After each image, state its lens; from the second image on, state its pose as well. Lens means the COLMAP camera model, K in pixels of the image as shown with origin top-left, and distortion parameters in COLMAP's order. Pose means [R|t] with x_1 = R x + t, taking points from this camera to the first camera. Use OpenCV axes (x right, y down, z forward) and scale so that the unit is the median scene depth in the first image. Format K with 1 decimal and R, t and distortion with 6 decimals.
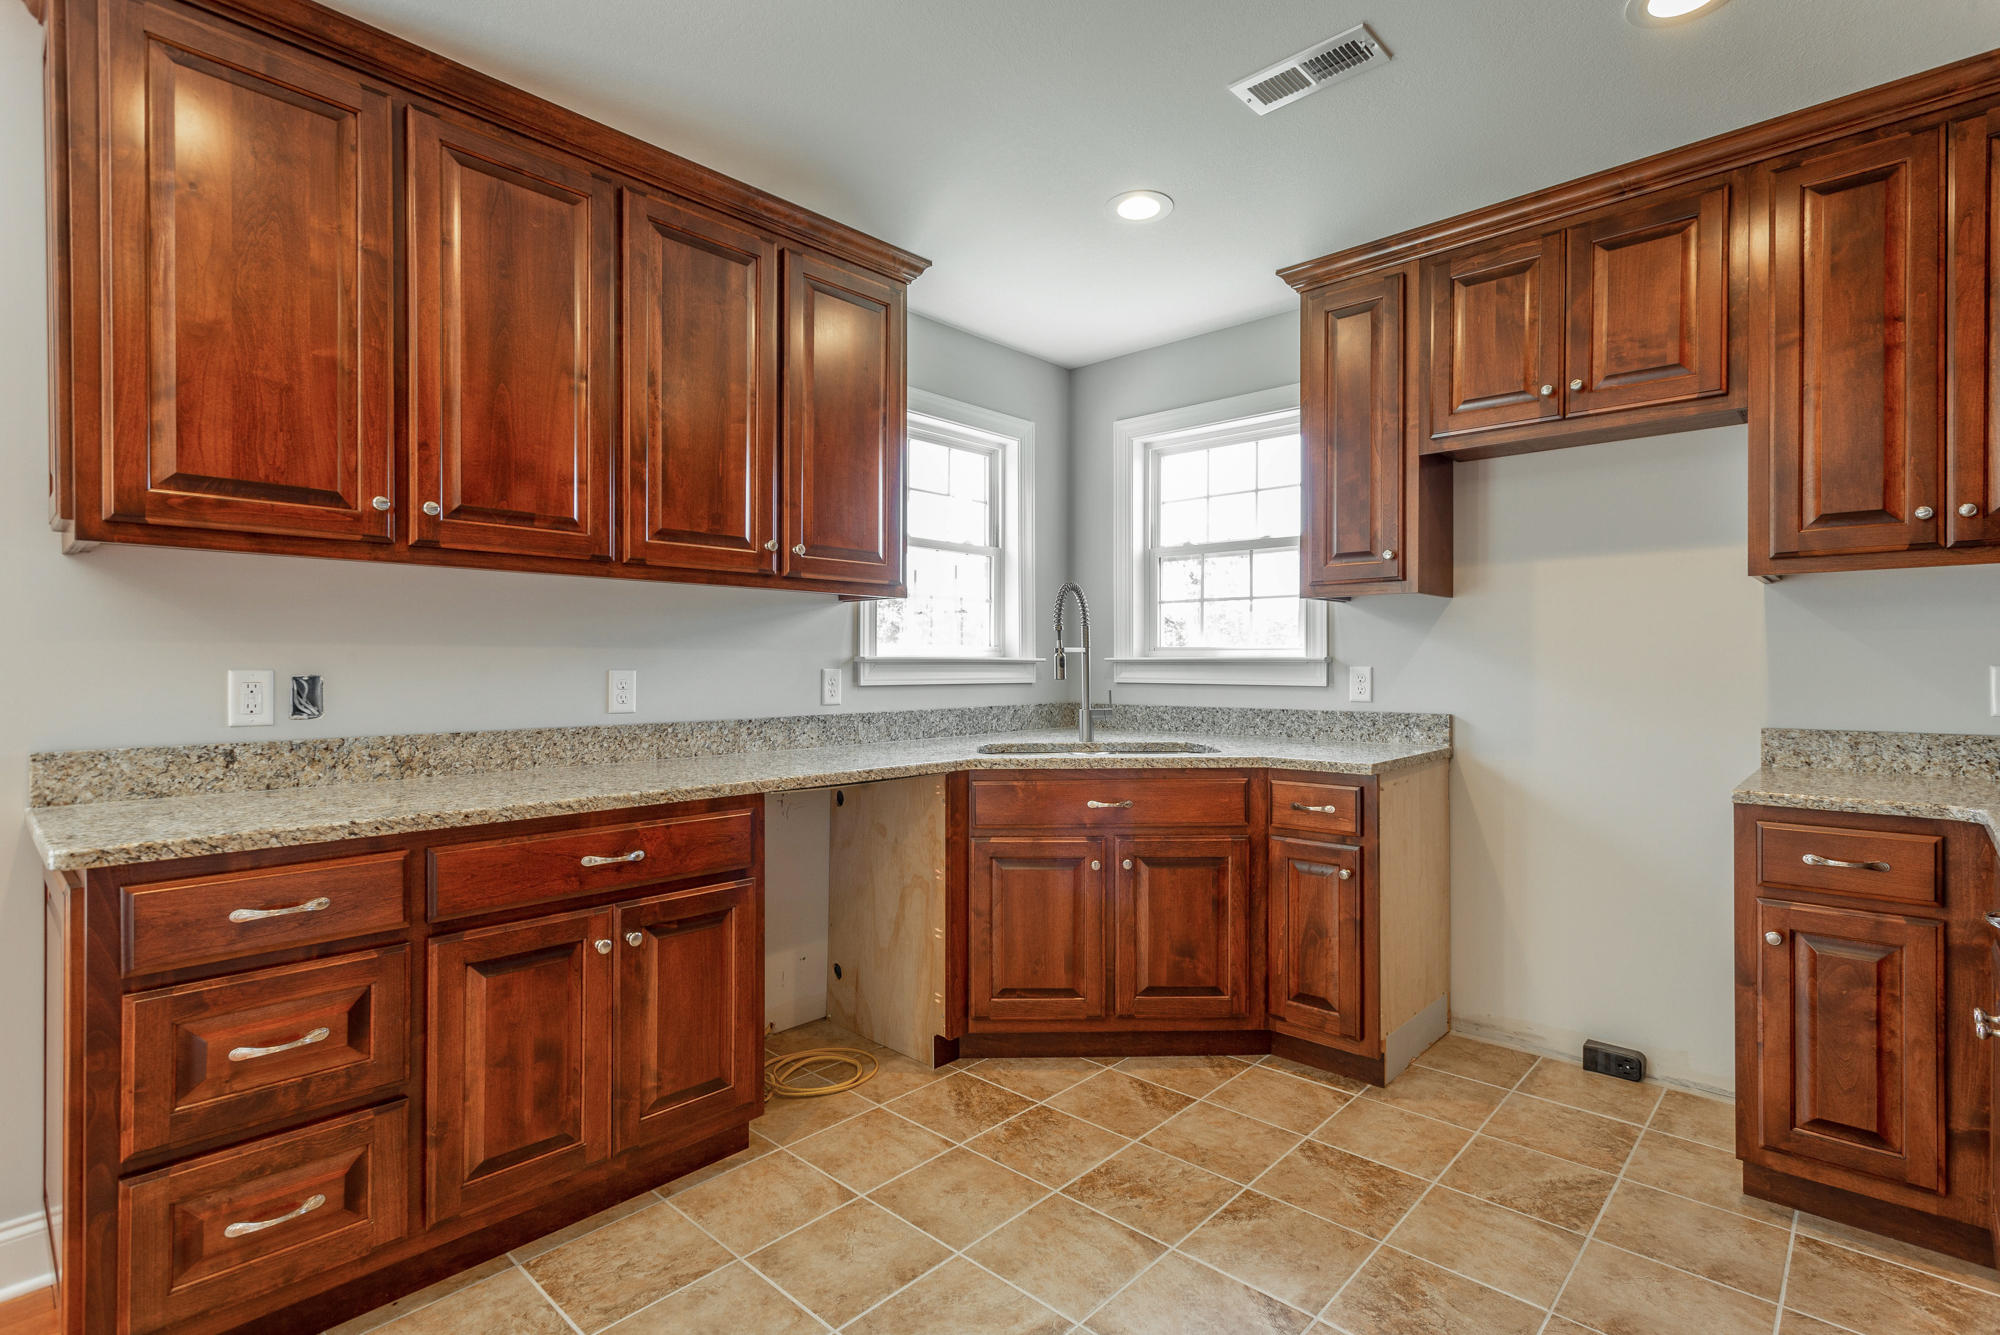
lens RADIAL K [[971.1, 0, 1002.9], [0, 971.1, 664.5], [0, 0, 1]] dist [0.002502, 0.003732]
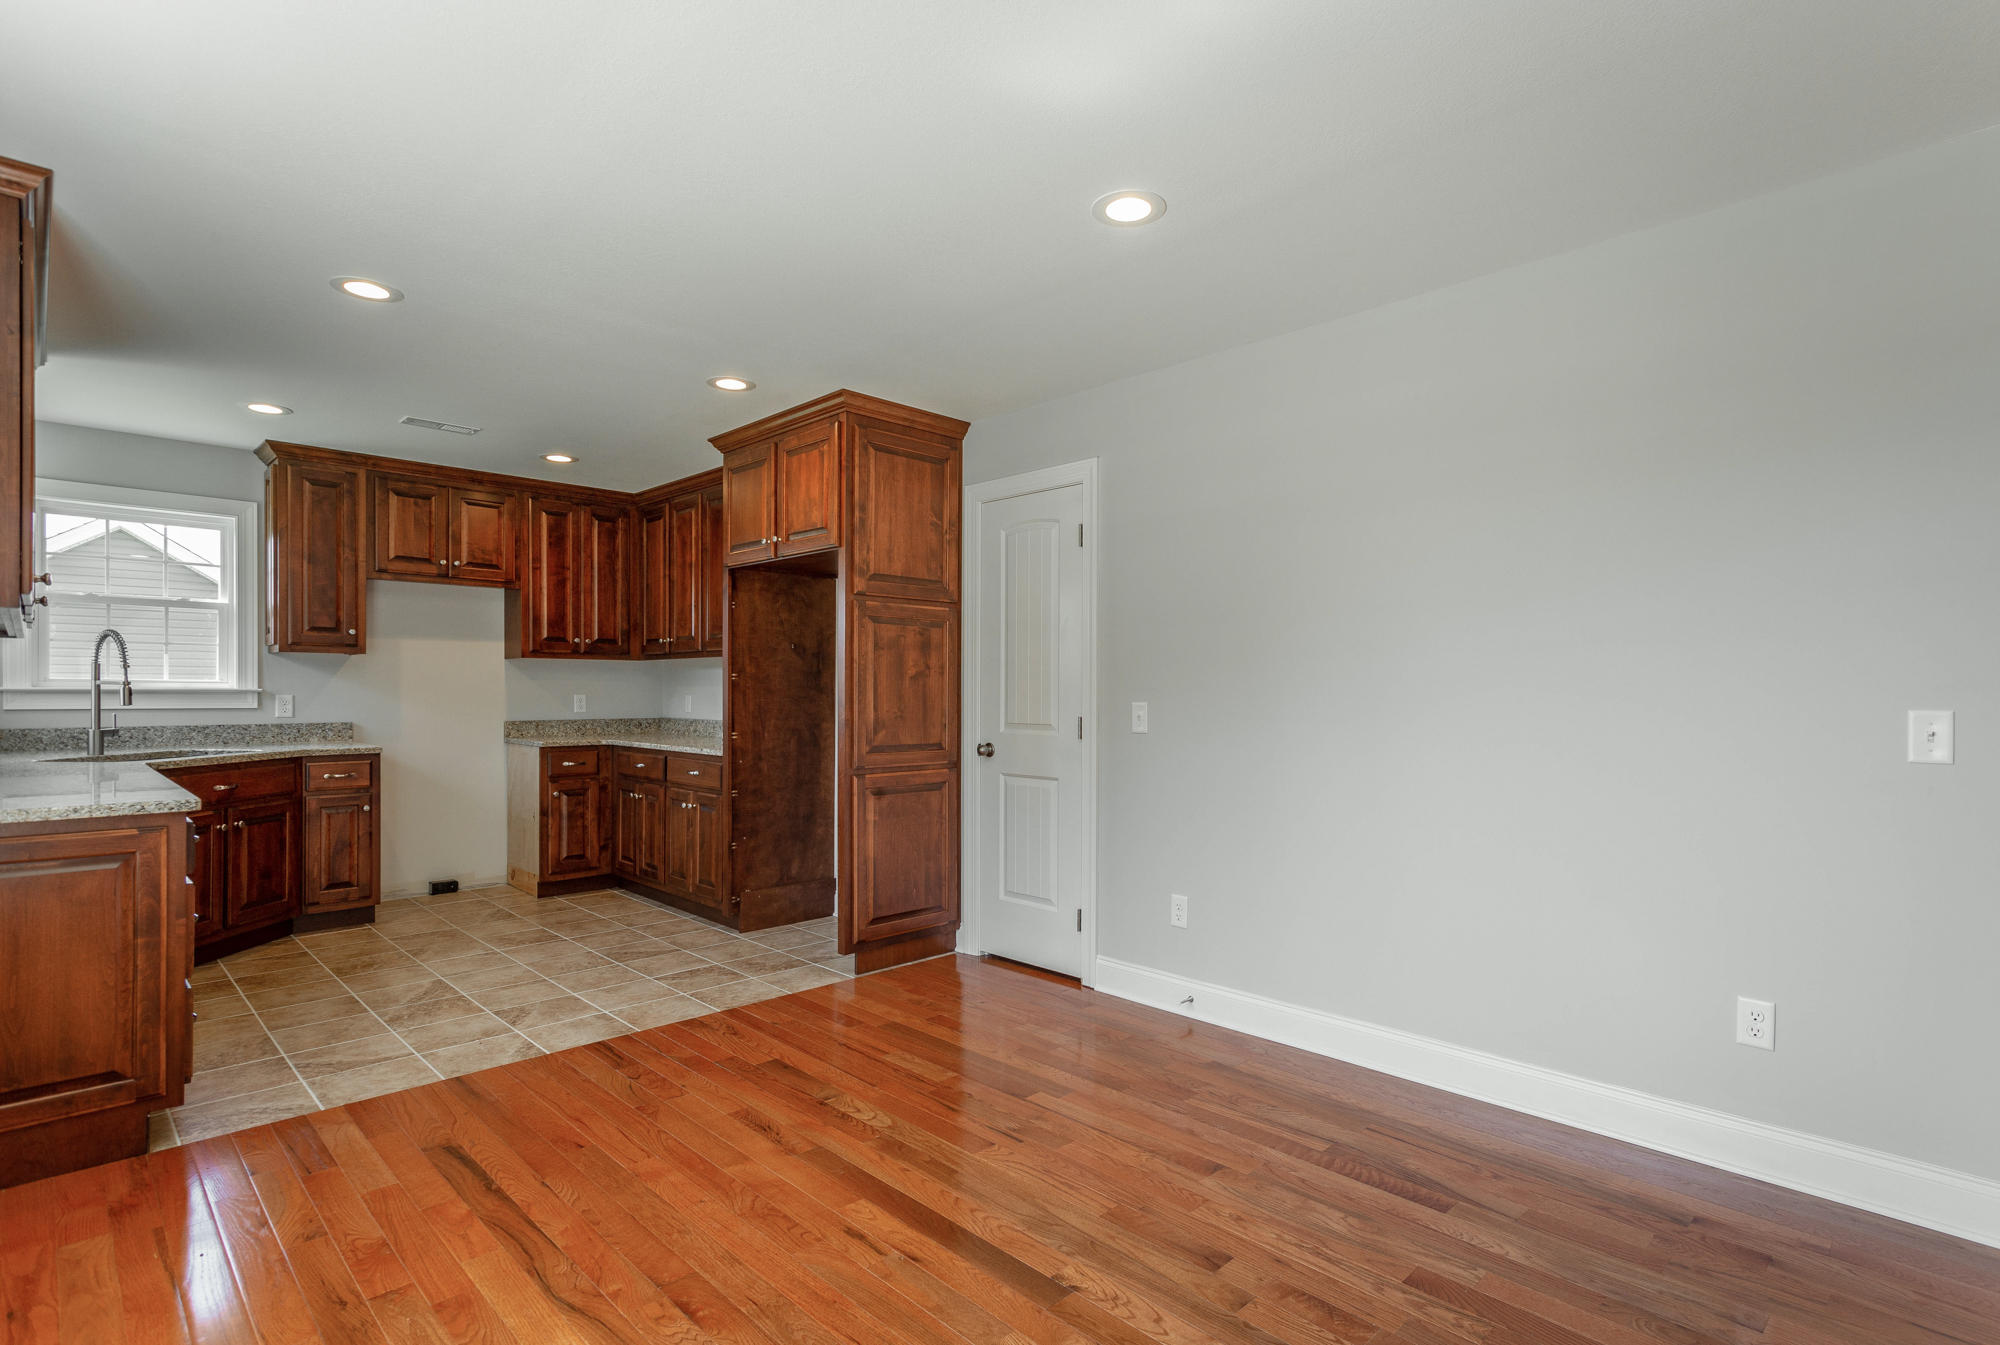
lens RADIAL K [[970.9, 0, 1035.8], [0, 970.9, 702.9], [0, 0, 1]] dist [0.004803, 0.003414]
pose [[0.027493, -0.010455, 0.999567, -1.384726], [-0.002224, 0.999942, 0.010520, -0.005334], [-0.999620, -0.002513, 0.027468, -0.302887]]
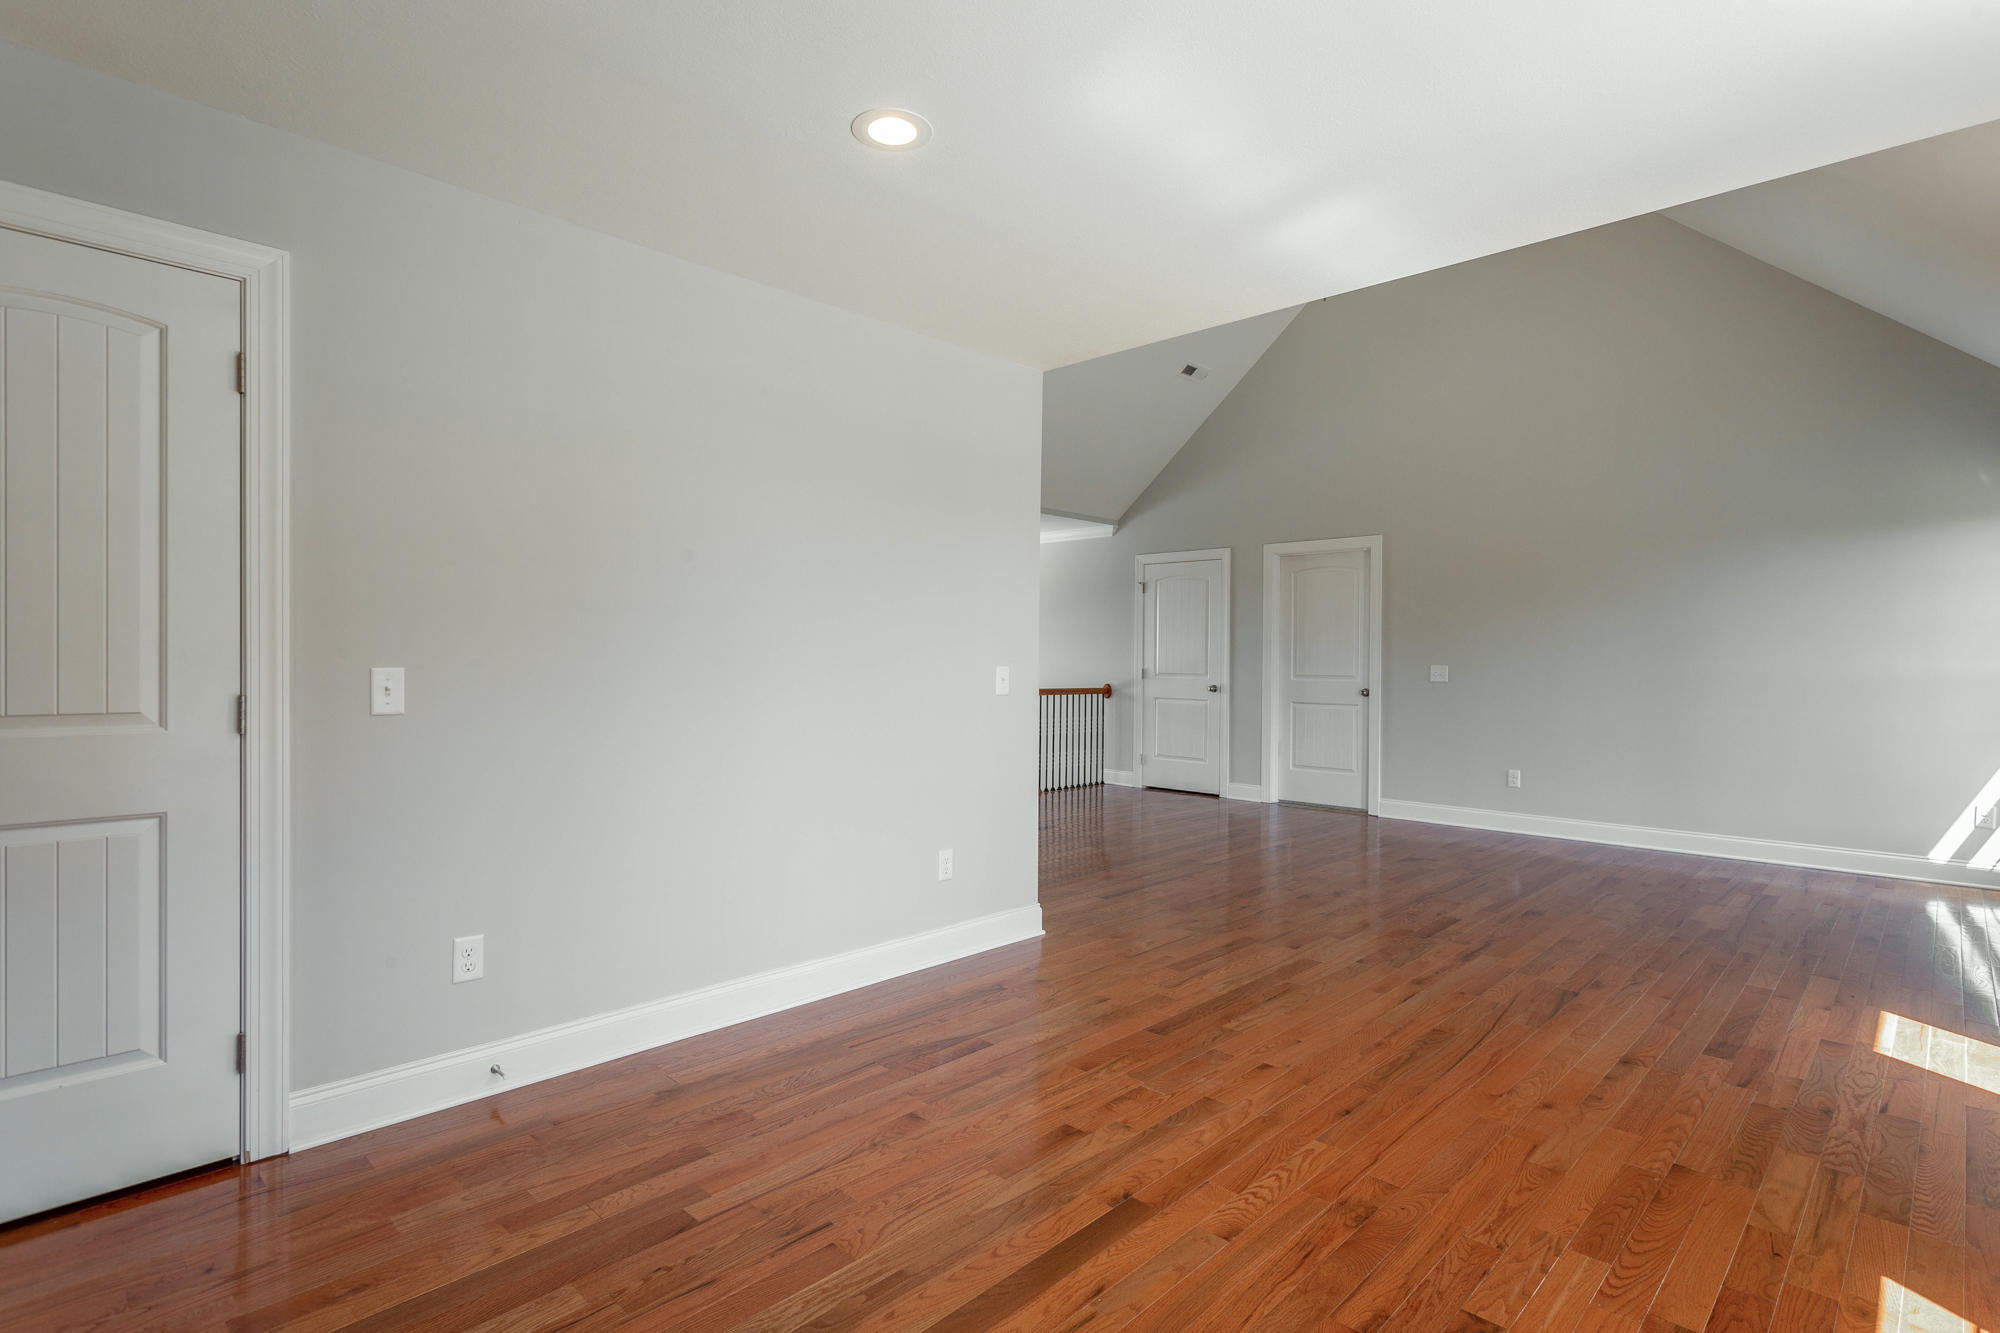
lens RADIAL K [[971.1, 0, 999.0], [0, 971.1, 671.0], [0, 0, 1]] dist [0.002502, 0.003732]
pose [[-0.999350, -0.006653, 0.035439, -0.607355], [-0.006265, 0.999919, 0.011045, -0.001897], [-0.035510, 0.010816, -0.999311, 0.463202]]
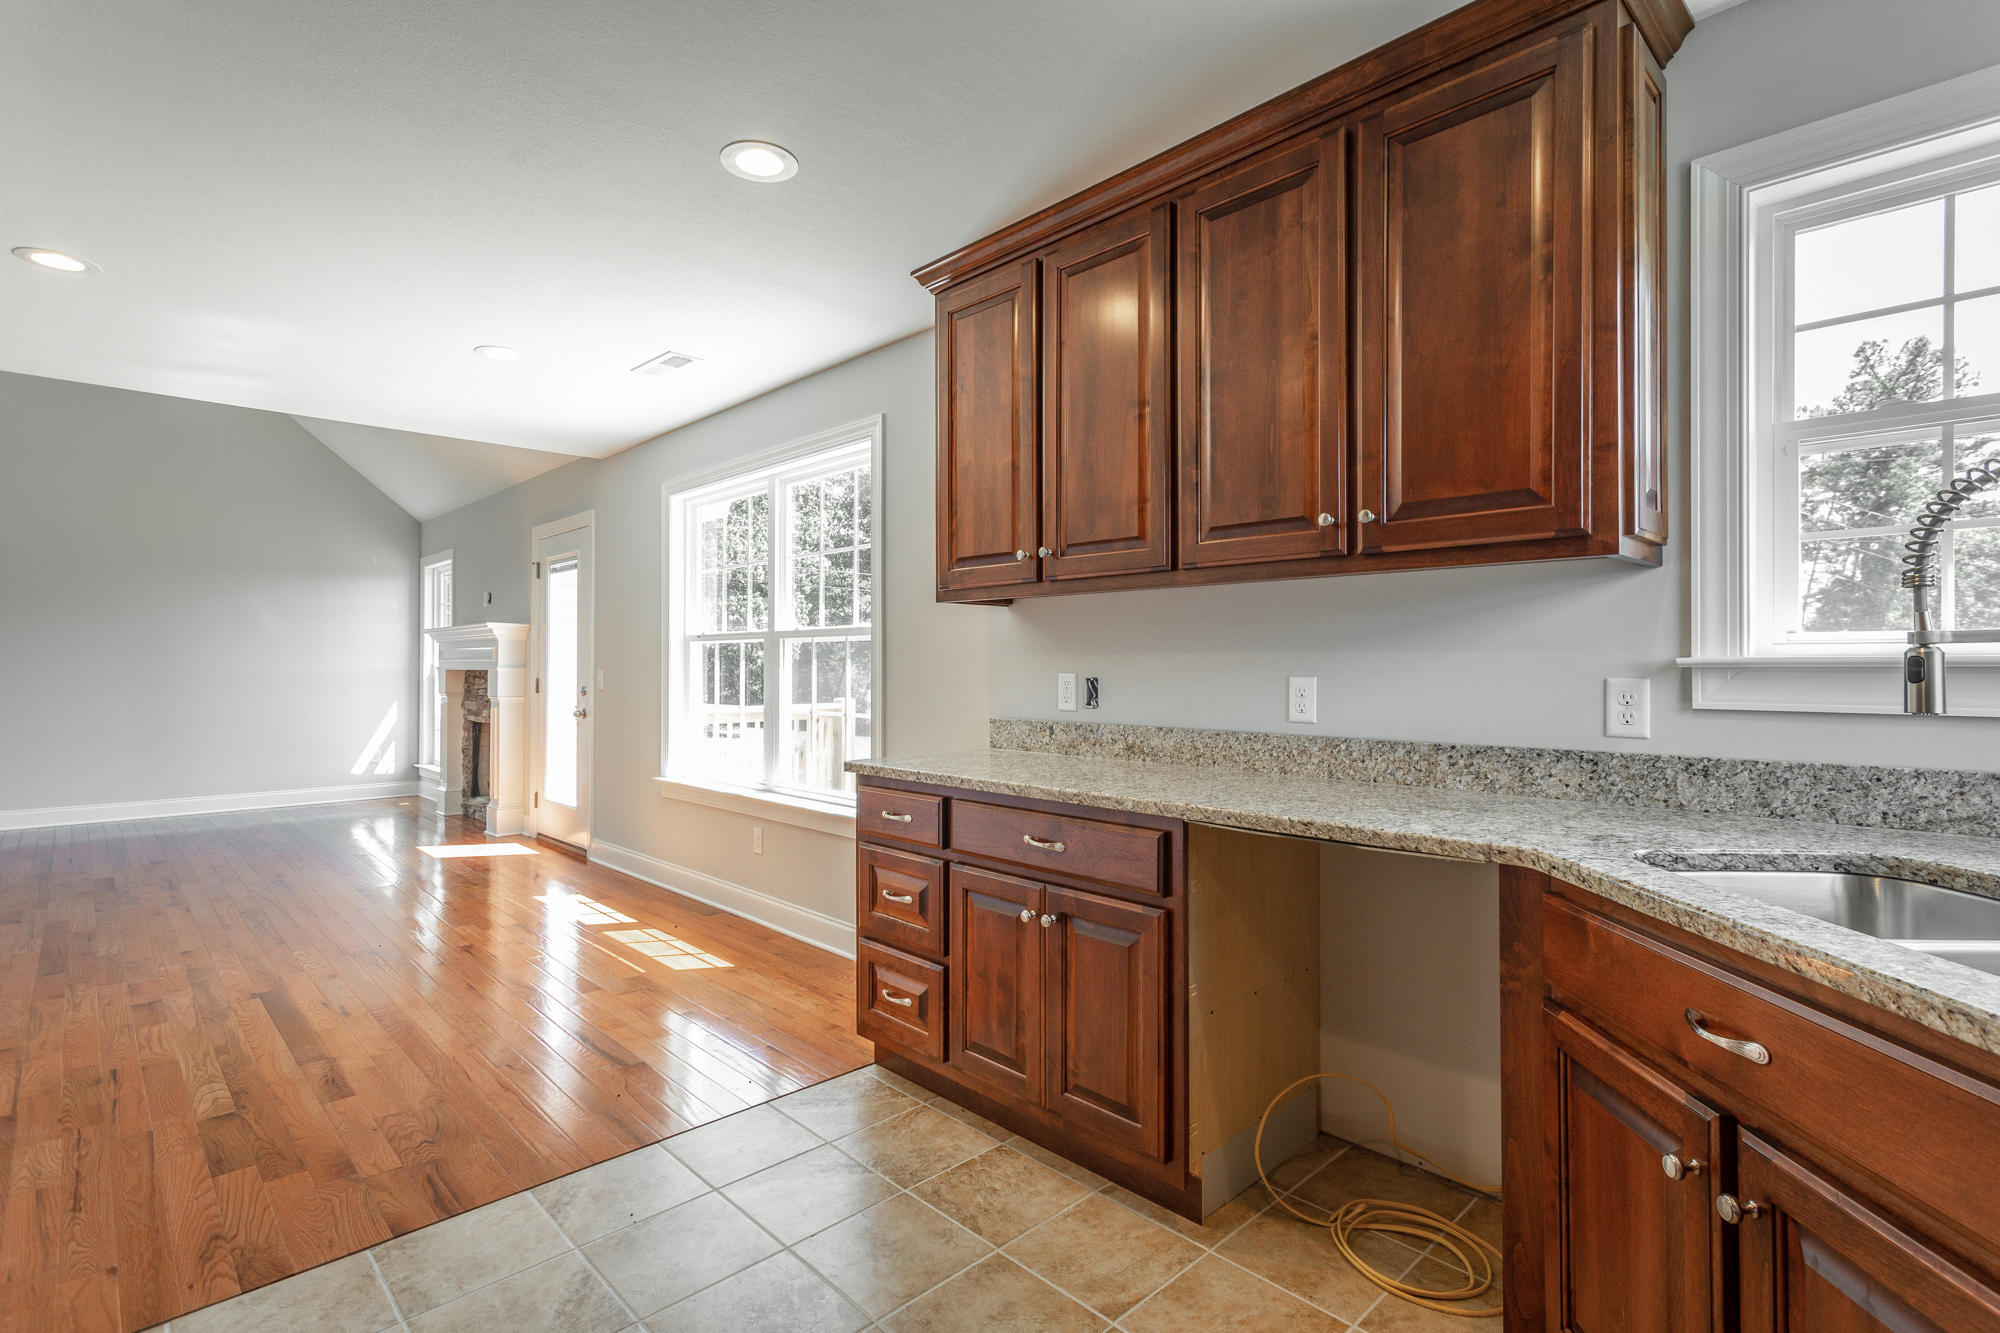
lens RADIAL K [[971.1, 0, 1013.2], [0, 971.1, 655.3], [0, 0, 1]] dist [0.002502, 0.003732]
pose [[-0.060267, -0.010844, -0.998123, 0.531672], [-0.000374, 0.999941, -0.010841, -0.004005], [0.998182, -0.000280, -0.060267, 0.753916]]
